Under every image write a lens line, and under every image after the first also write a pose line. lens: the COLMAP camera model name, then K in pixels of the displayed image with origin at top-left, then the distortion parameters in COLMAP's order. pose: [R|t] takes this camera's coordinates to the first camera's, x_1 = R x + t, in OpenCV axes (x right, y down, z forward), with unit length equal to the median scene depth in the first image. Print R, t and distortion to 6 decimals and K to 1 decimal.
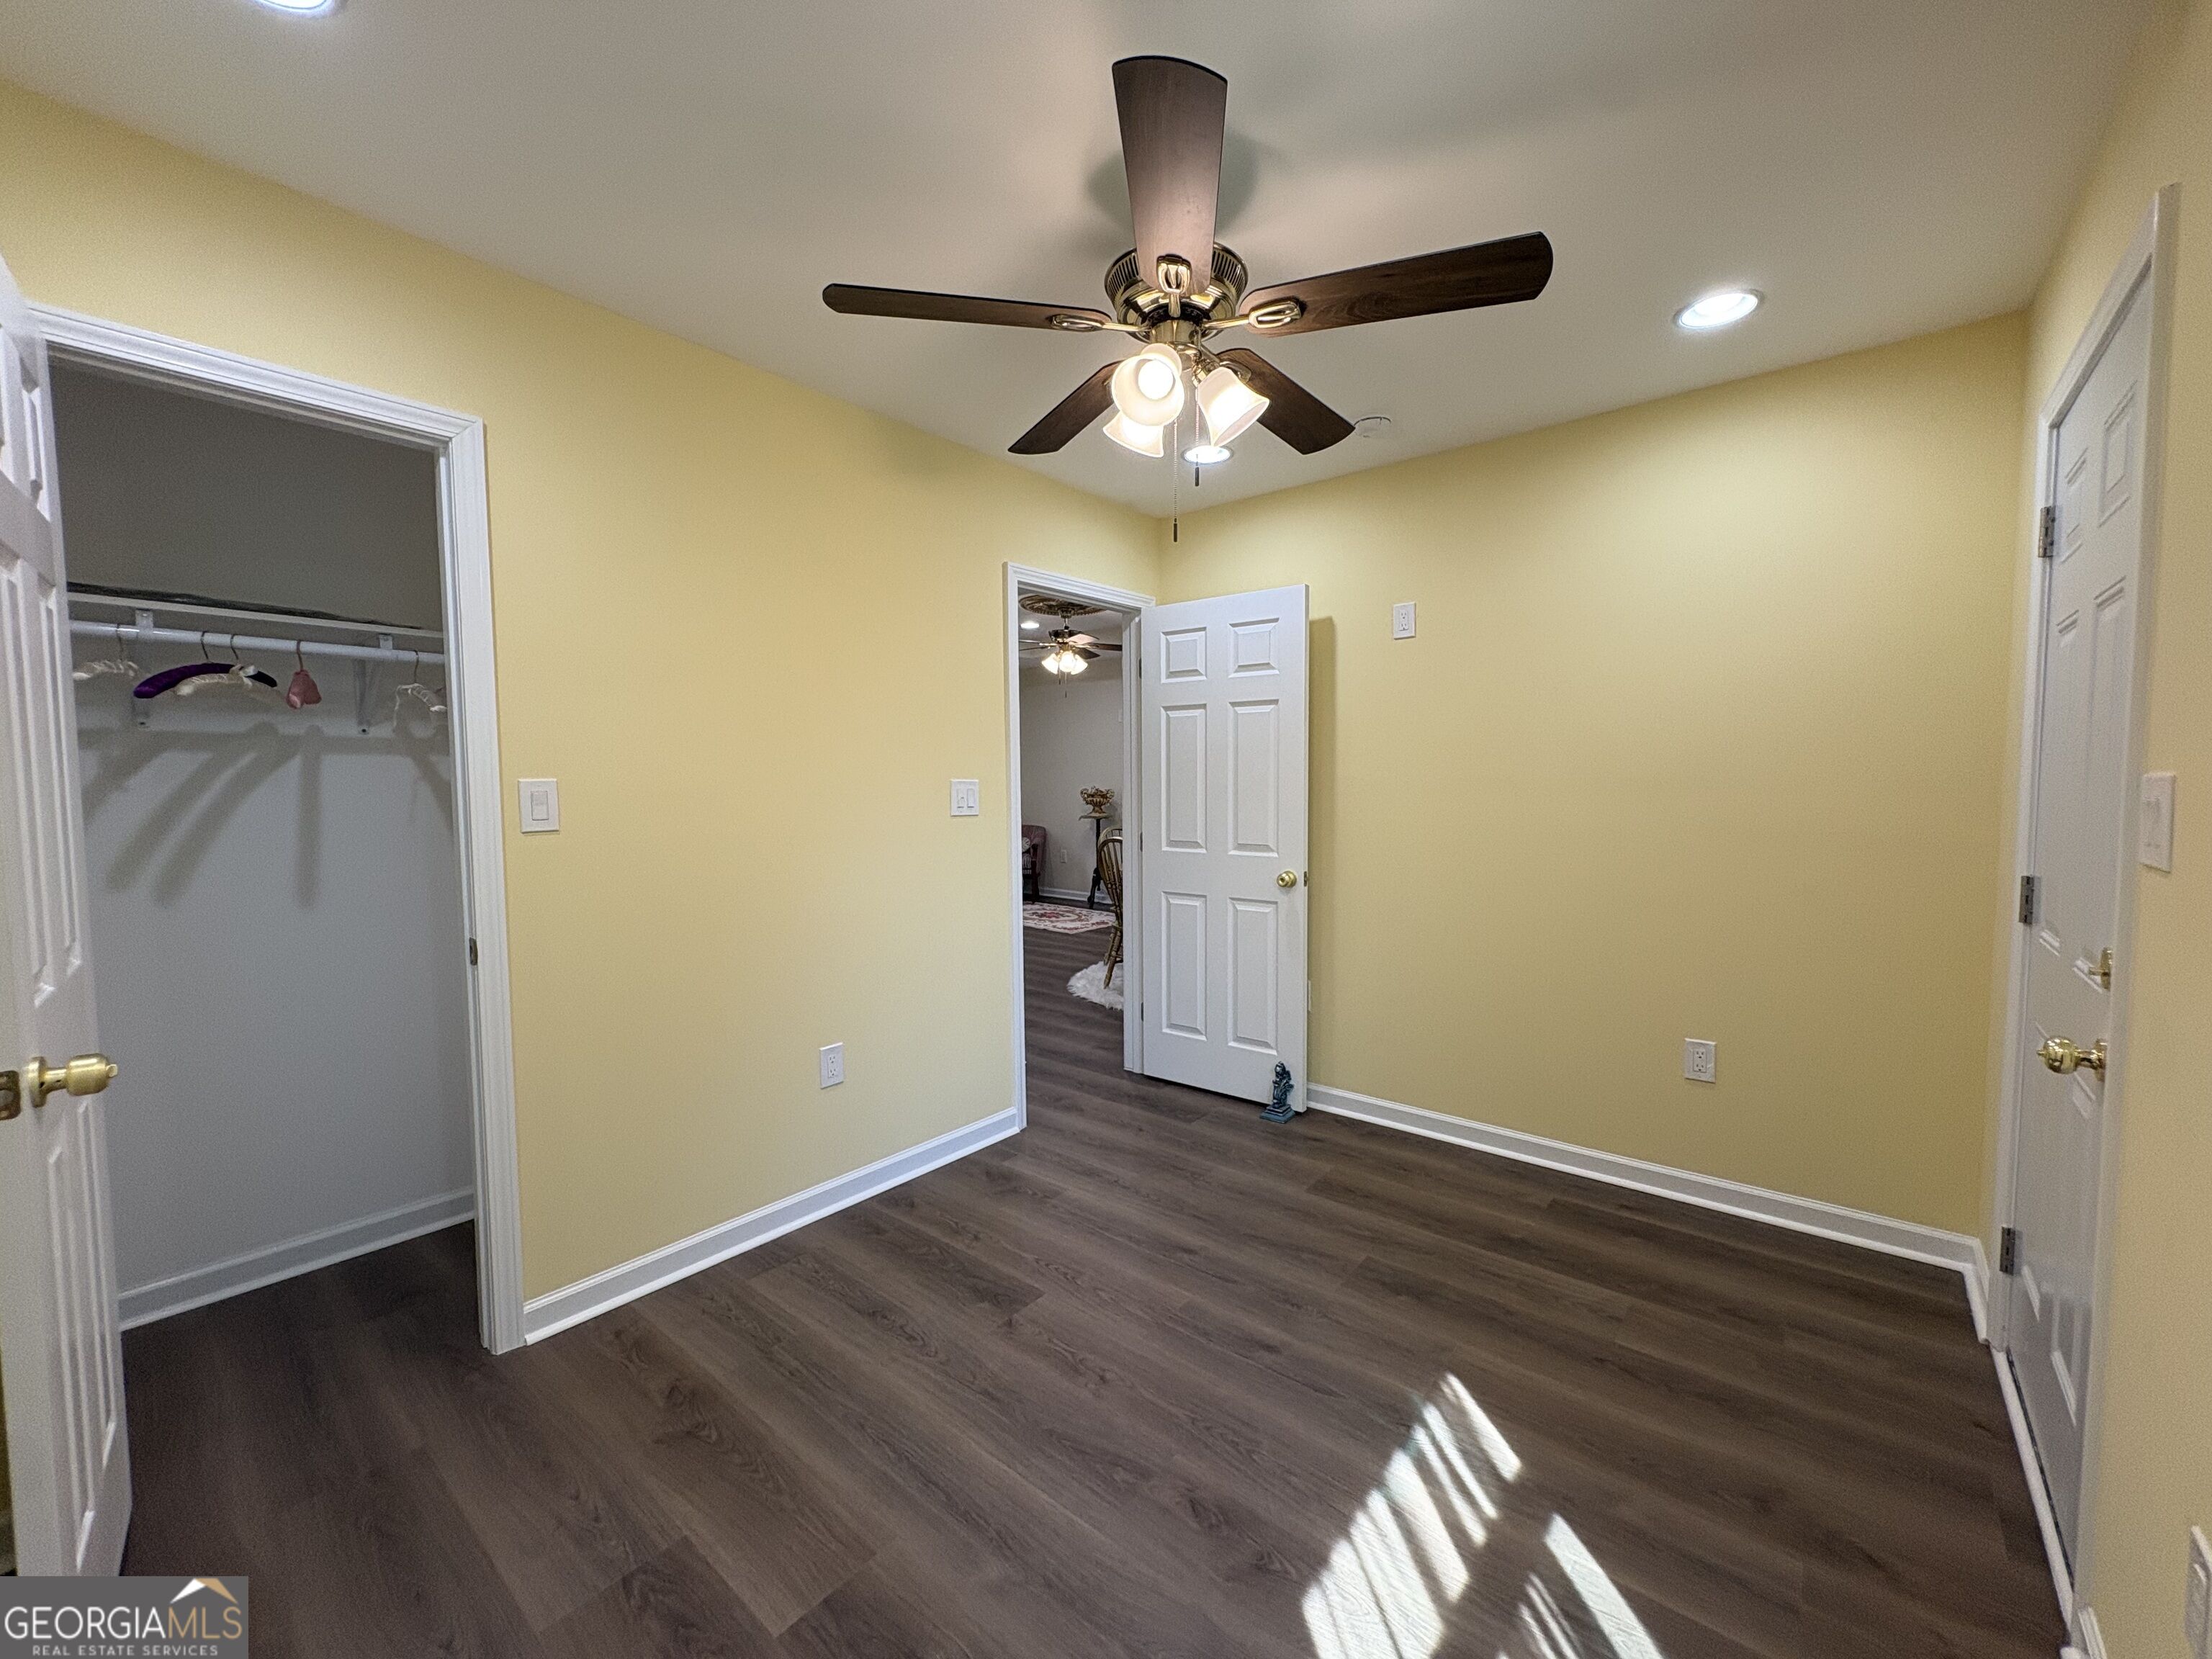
lens RADIAL K [[881.8, 0, 1104.0], [0, 881.8, 824.9], [0, 0, 1]] dist [-0.008385, -0.000050]
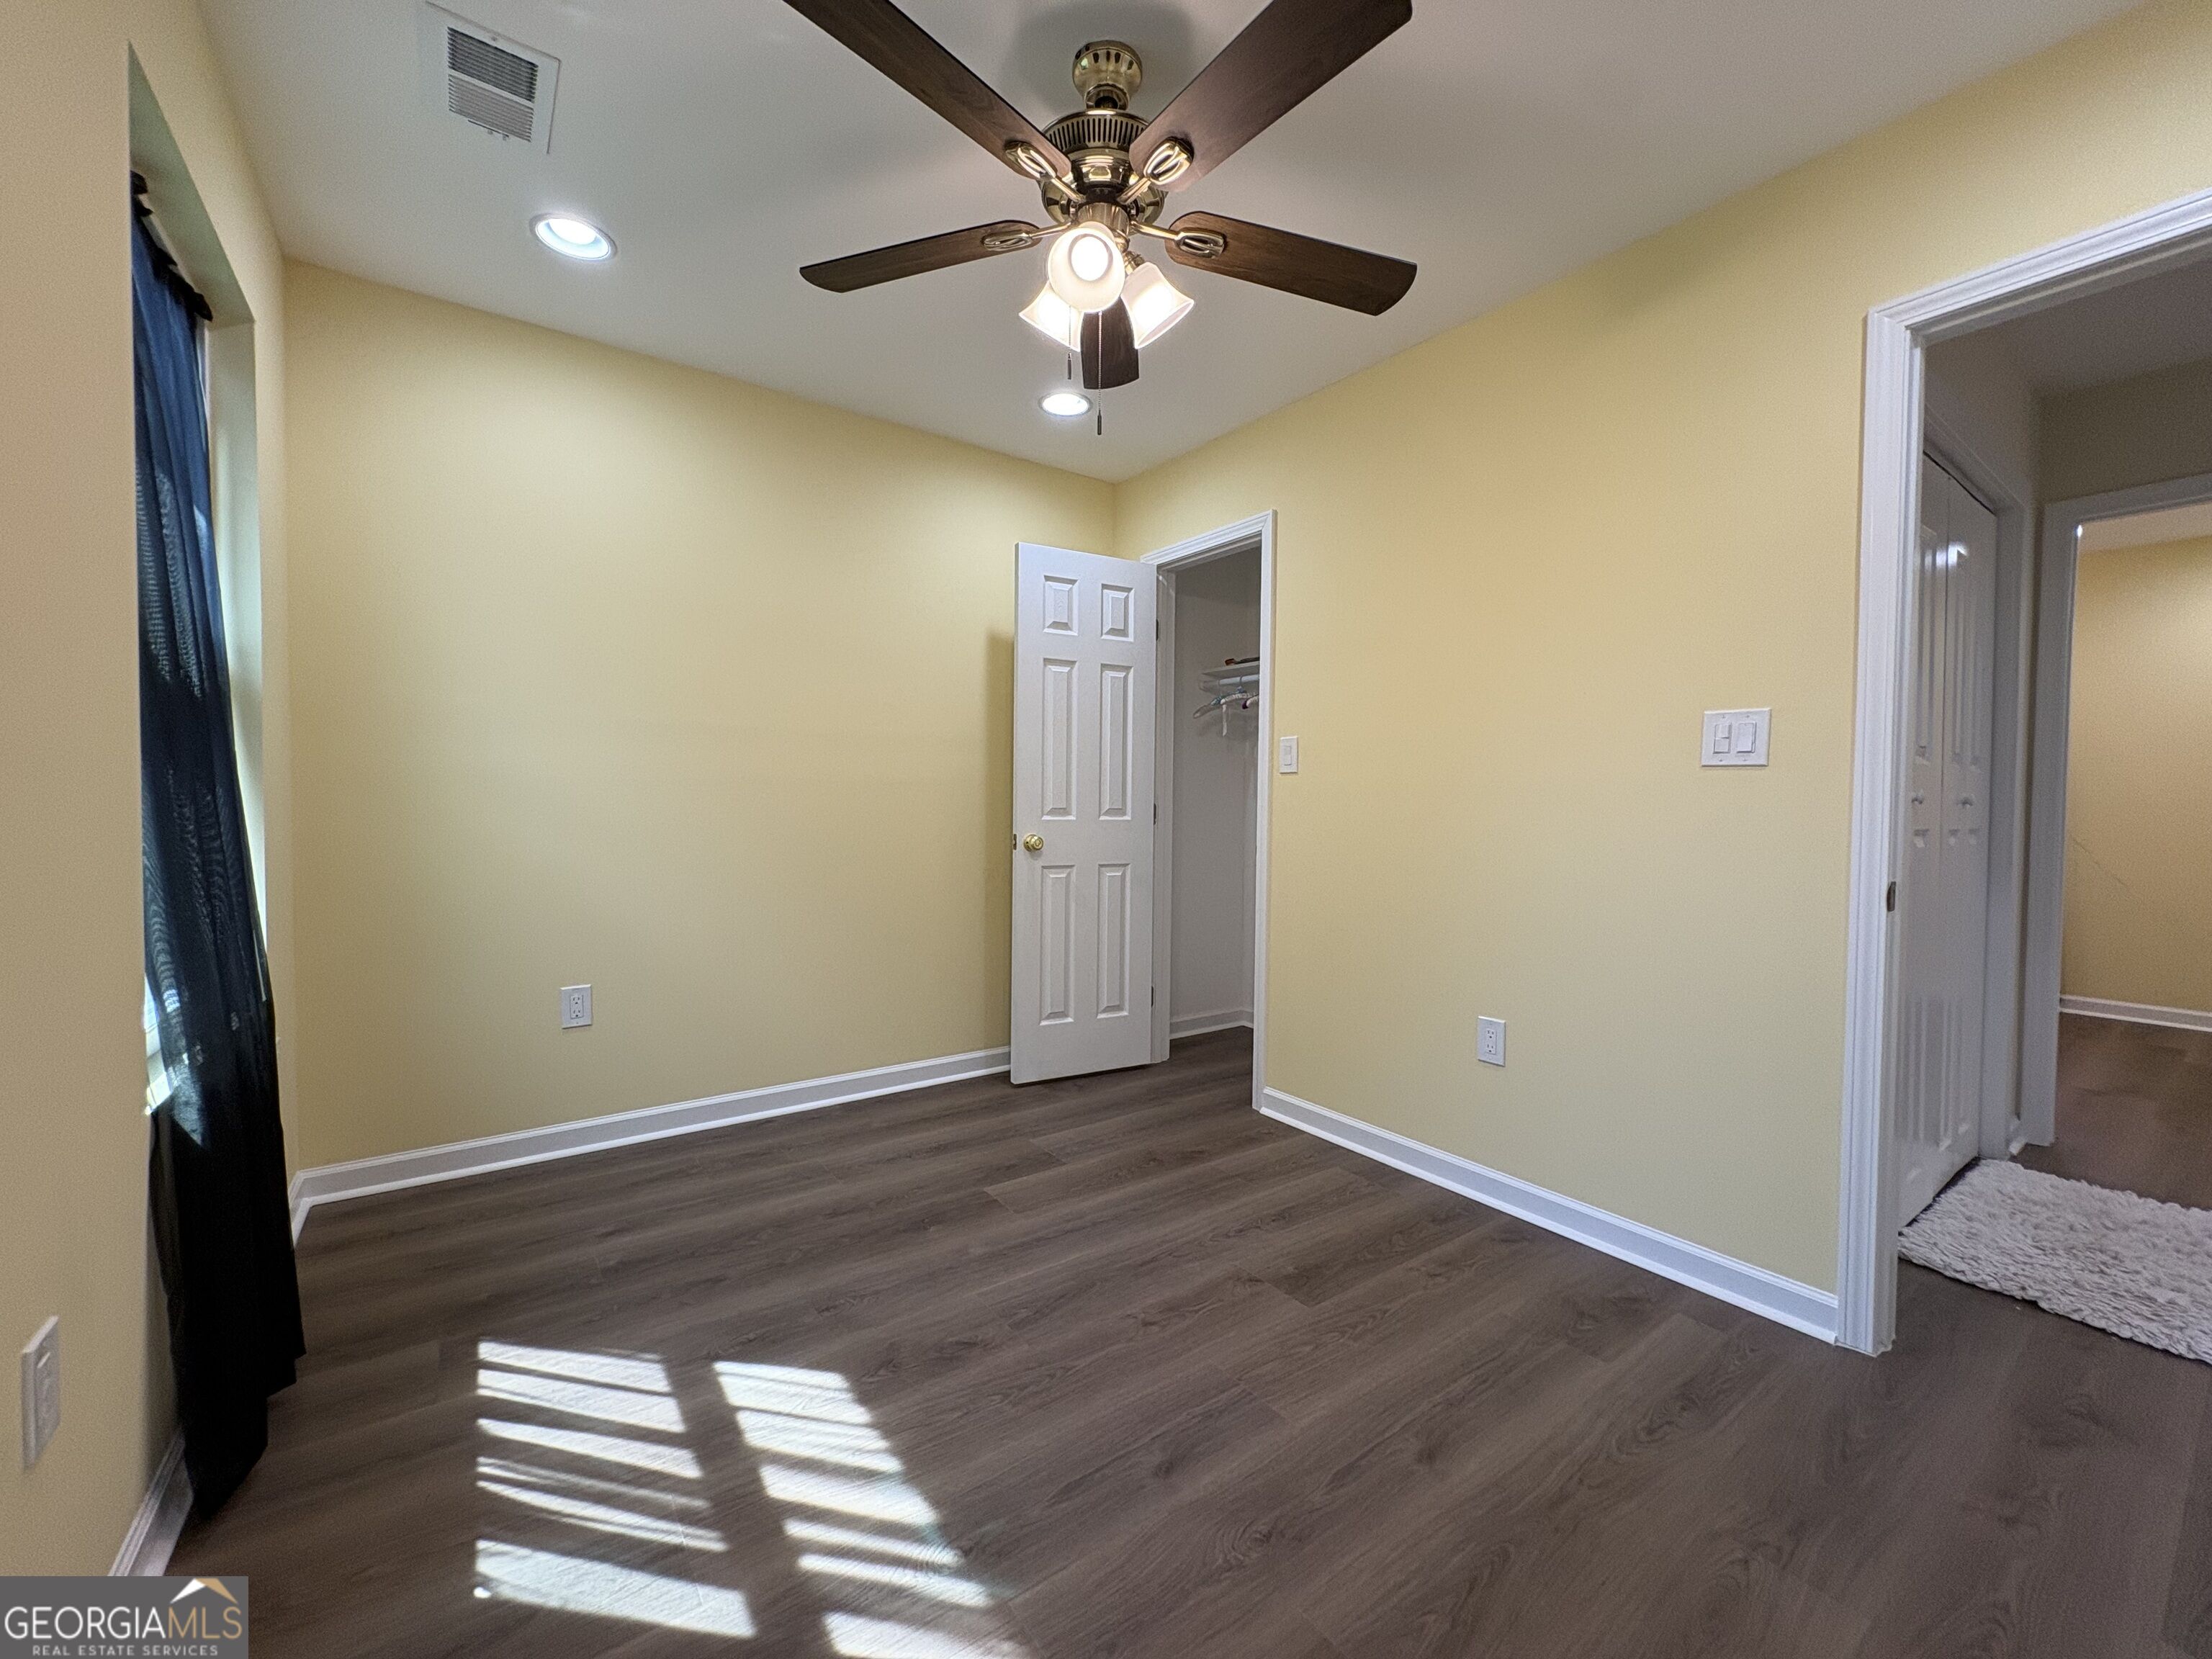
lens RADIAL K [[881.8, 0, 1104.0], [0, 881.8, 824.9], [0, 0, 1]] dist [-0.008385, -0.000050]
pose [[-0.253014, 0.025610, -0.967123, 0.973768], [-0.063332, 0.997067, 0.042971, 0.057058], [0.965387, 0.072122, -0.250650, 1.220410]]
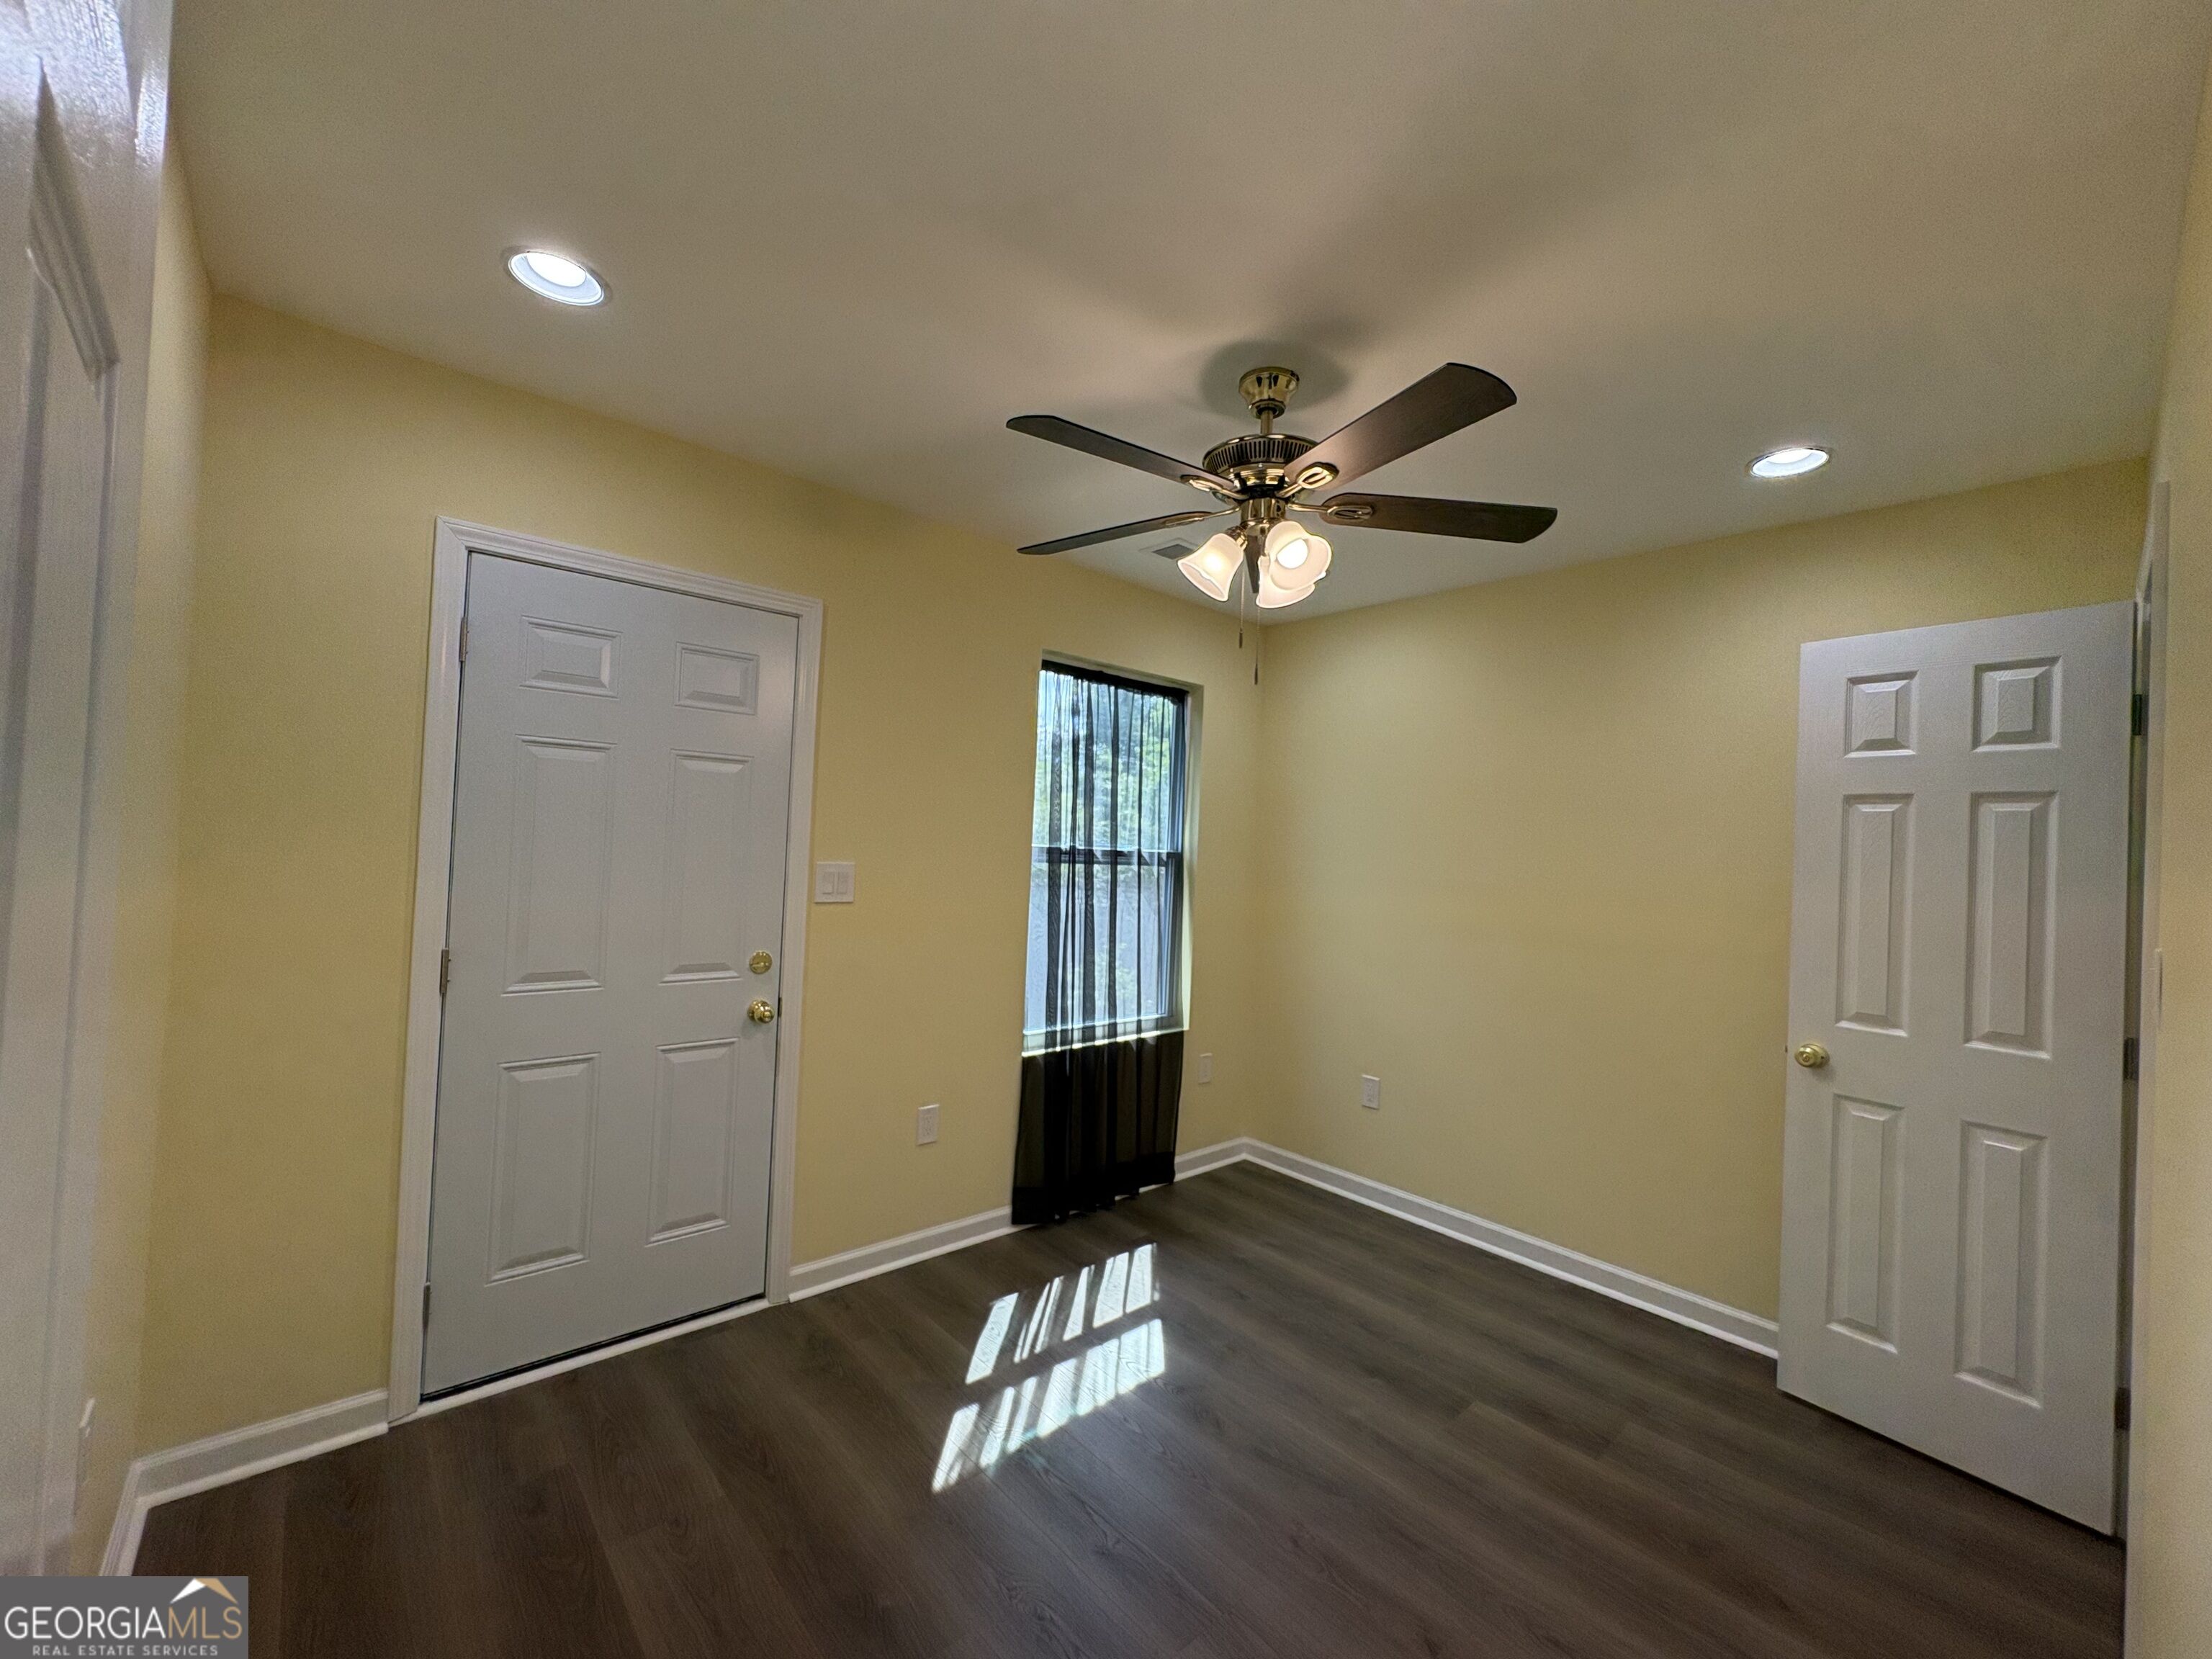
lens RADIAL K [[881.8, 0, 1104.0], [0, 881.8, 824.9], [0, 0, 1]] dist [-0.008385, -0.000050]
pose [[-0.987430, -0.038846, 0.153212, 0.092690], [-0.033628, 0.998767, 0.036506, -0.167861], [-0.154441, 0.030895, -0.987519, 2.039687]]
